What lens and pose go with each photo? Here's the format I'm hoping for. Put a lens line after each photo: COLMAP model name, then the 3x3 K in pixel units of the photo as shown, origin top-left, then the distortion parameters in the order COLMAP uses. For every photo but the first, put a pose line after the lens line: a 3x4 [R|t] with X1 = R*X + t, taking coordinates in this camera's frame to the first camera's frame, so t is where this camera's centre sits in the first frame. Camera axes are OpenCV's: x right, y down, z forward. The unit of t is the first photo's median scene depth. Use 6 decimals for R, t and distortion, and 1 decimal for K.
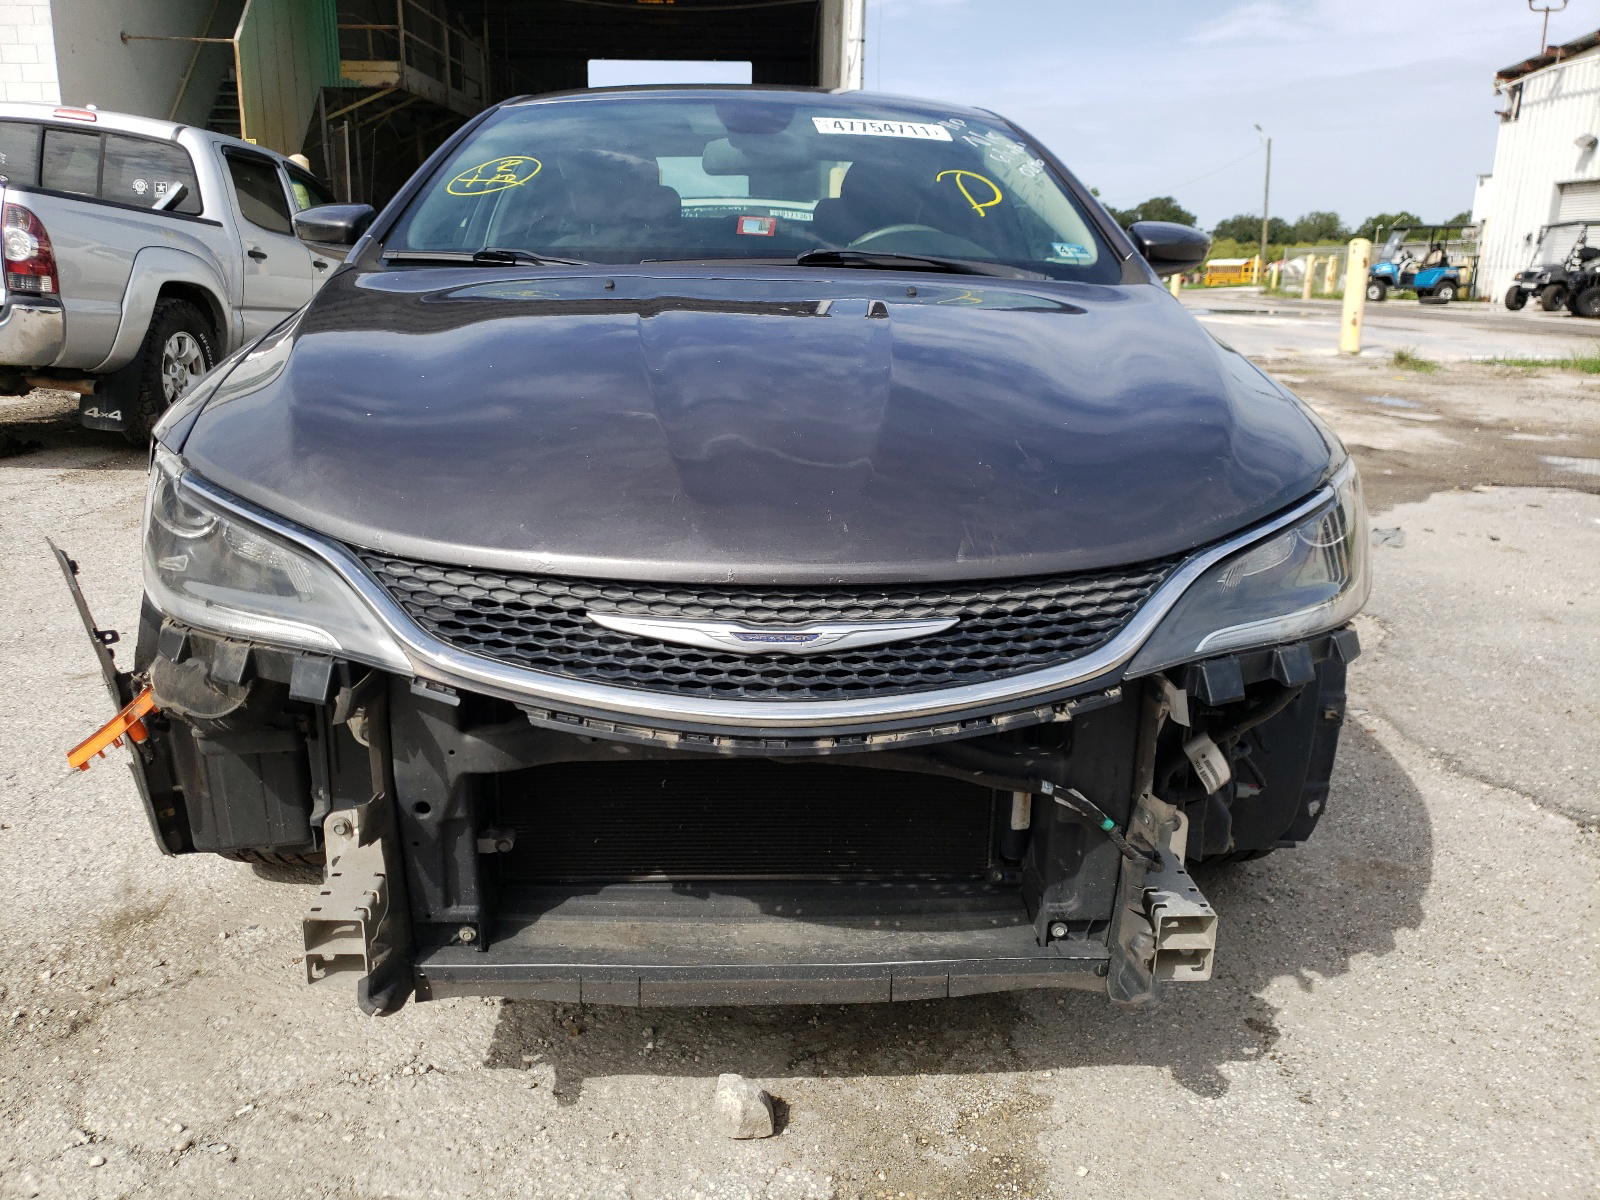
lens RADIAL K [[1255.1, 0, 807.1], [0, 1255.1, 588.3], [0, 0, 1]] dist [0.001127, 0.029352]
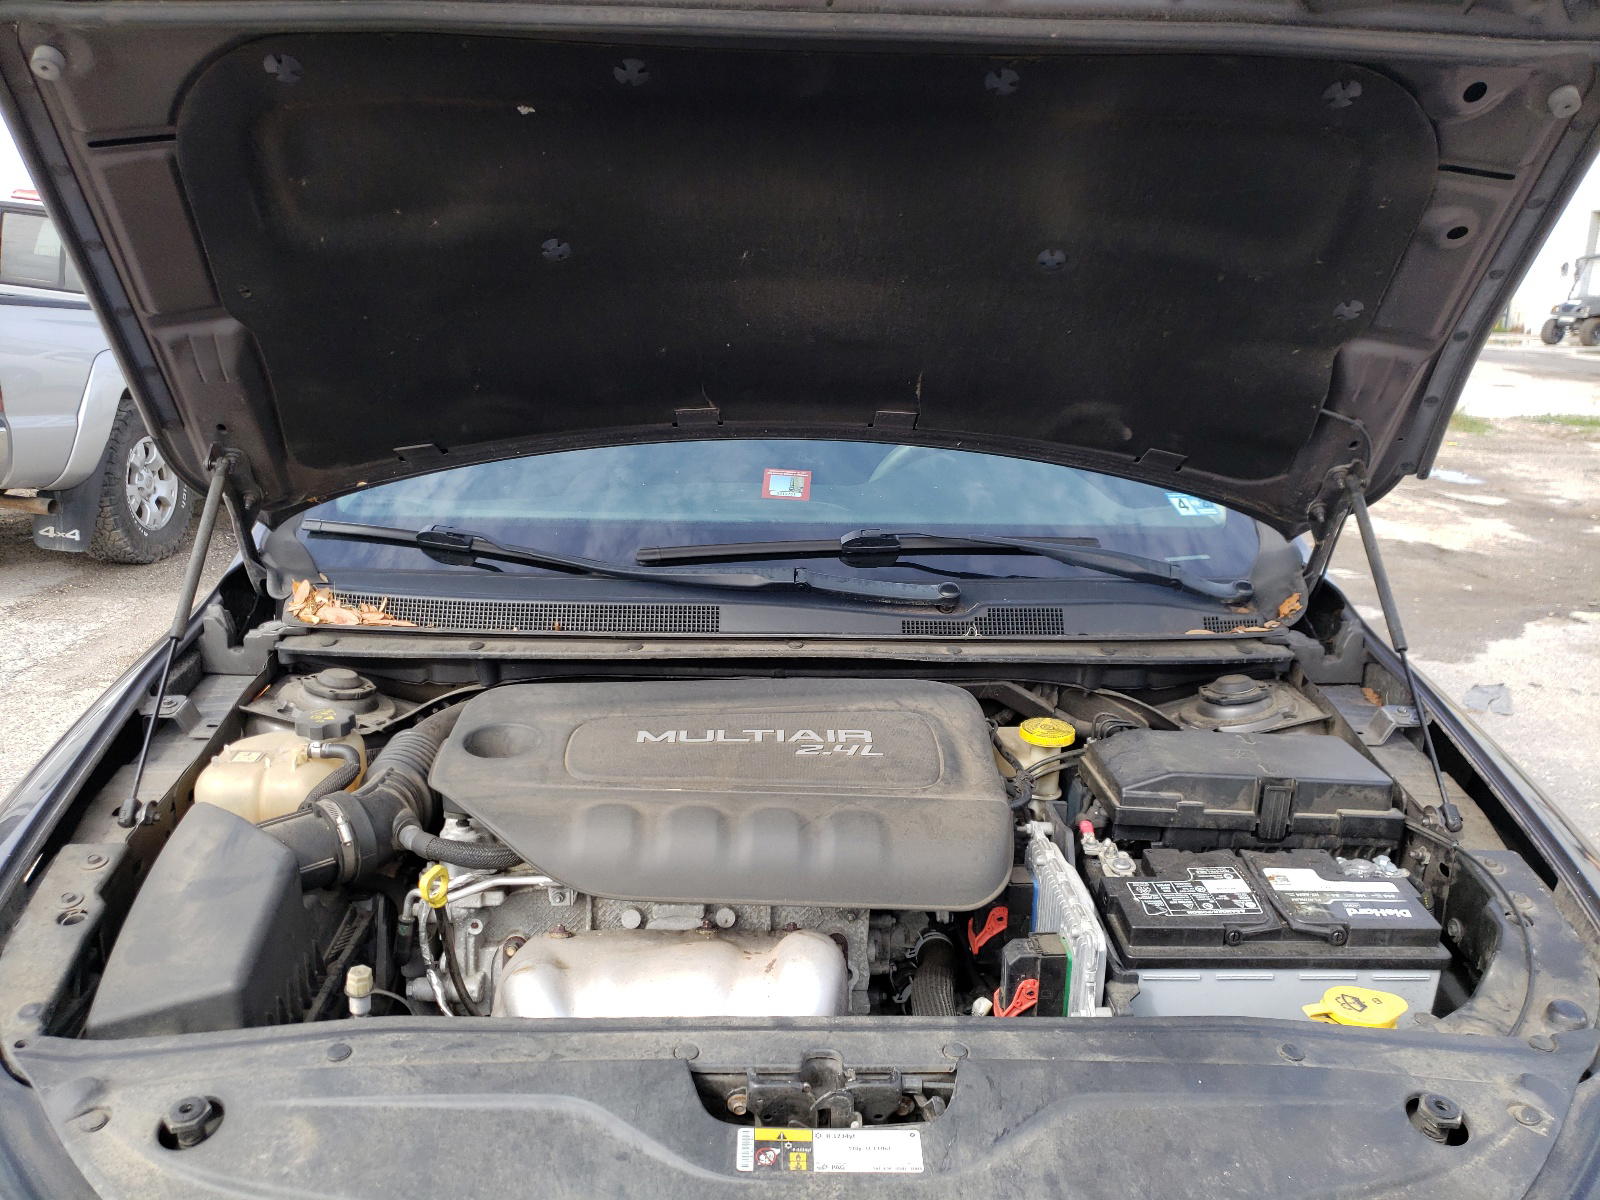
lens RADIAL K [[1220.6, 0, 796.6], [0, 1220.6, 600.8], [0, 0, 1]] dist [0.027871, -0.009022]
pose [[0.999883, 0.001645, -0.015191, -0.007869], [-0.001403, 0.999873, 0.015898, -0.079692], [0.015216, -0.015875, 0.999758, 0.086684]]
